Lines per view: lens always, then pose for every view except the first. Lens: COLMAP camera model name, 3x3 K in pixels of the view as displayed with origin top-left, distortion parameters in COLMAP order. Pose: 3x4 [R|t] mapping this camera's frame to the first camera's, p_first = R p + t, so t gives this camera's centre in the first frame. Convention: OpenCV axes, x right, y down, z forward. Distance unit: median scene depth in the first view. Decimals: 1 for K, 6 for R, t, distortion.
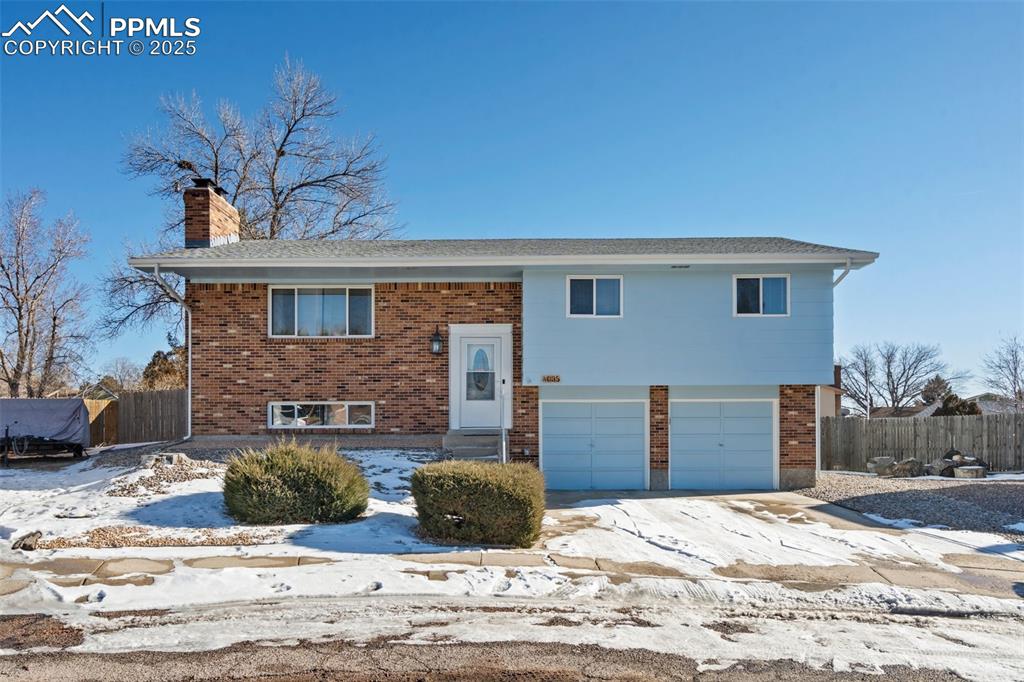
lens RADIAL K [[684.1, 0, 508.2], [0, 684.1, 406.9], [0, 0, 1]] dist [0.011750, 0.000116]
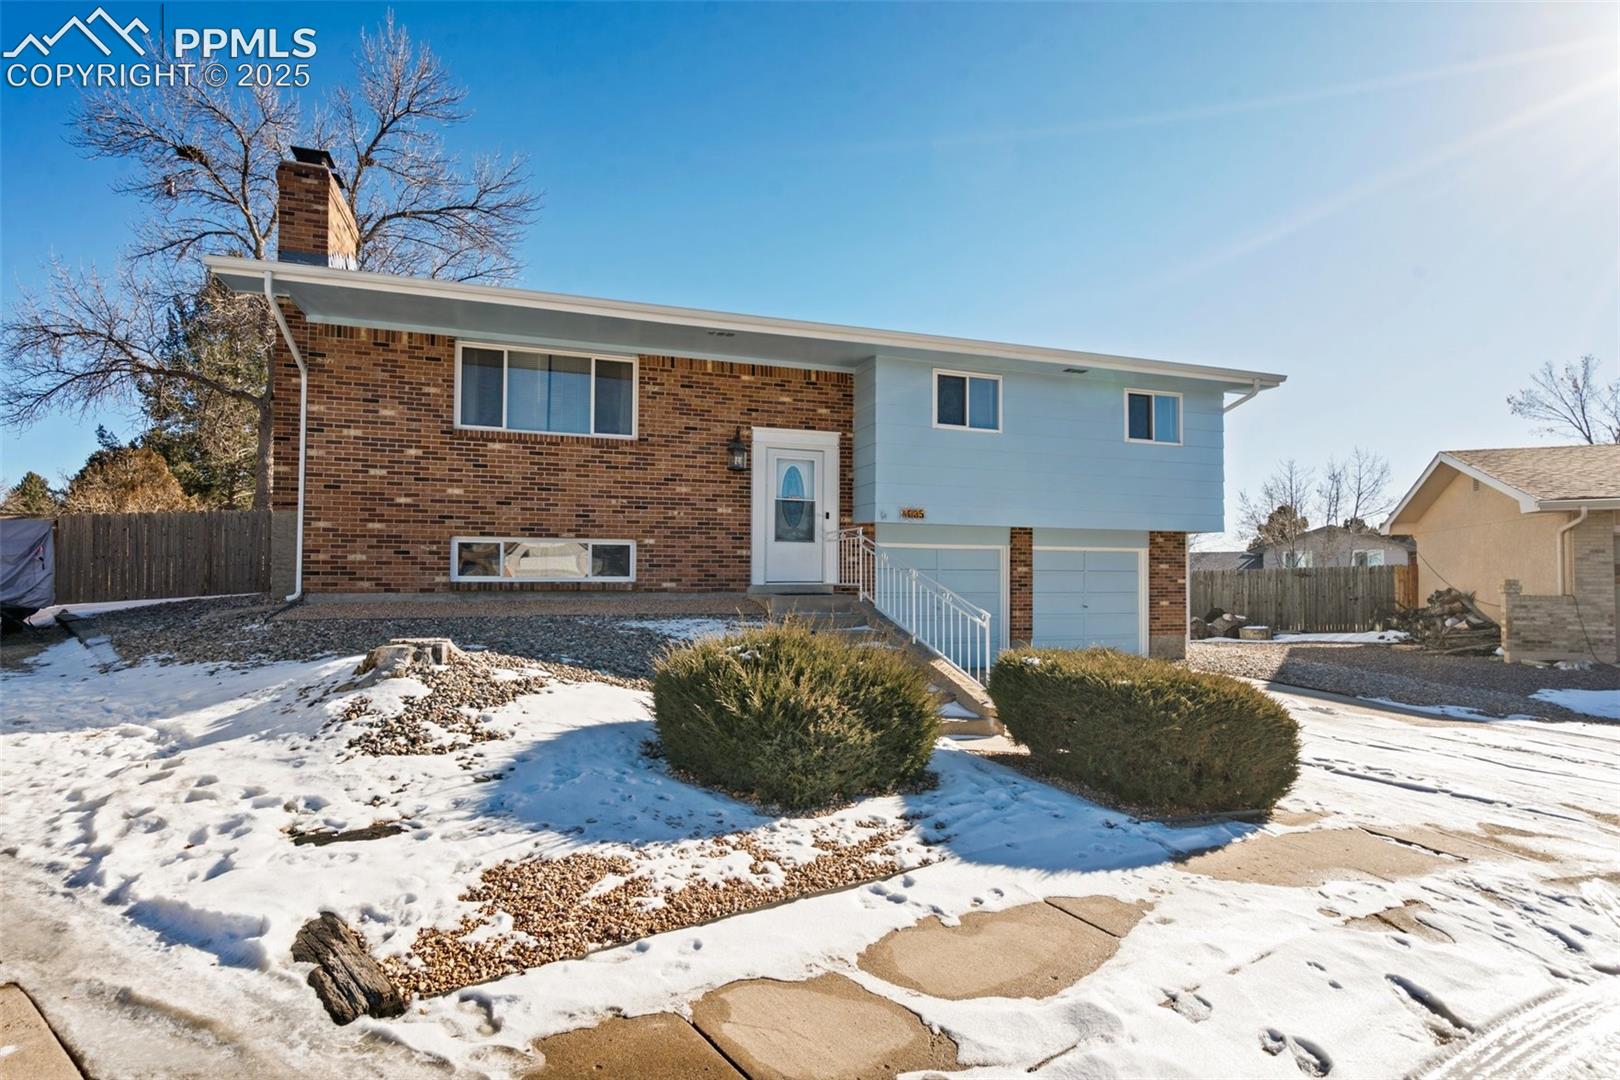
lens RADIAL K [[777.8, 0, 810.5], [0, 777.8, 540.1], [0, 0, 1]] dist [0.002953, 0.000144]
pose [[0.946220, 0.023456, 0.322673, -0.275254], [-0.018422, 0.999656, -0.018647, 0.002526], [-0.322999, 0.011700, 0.946327, 0.266105]]
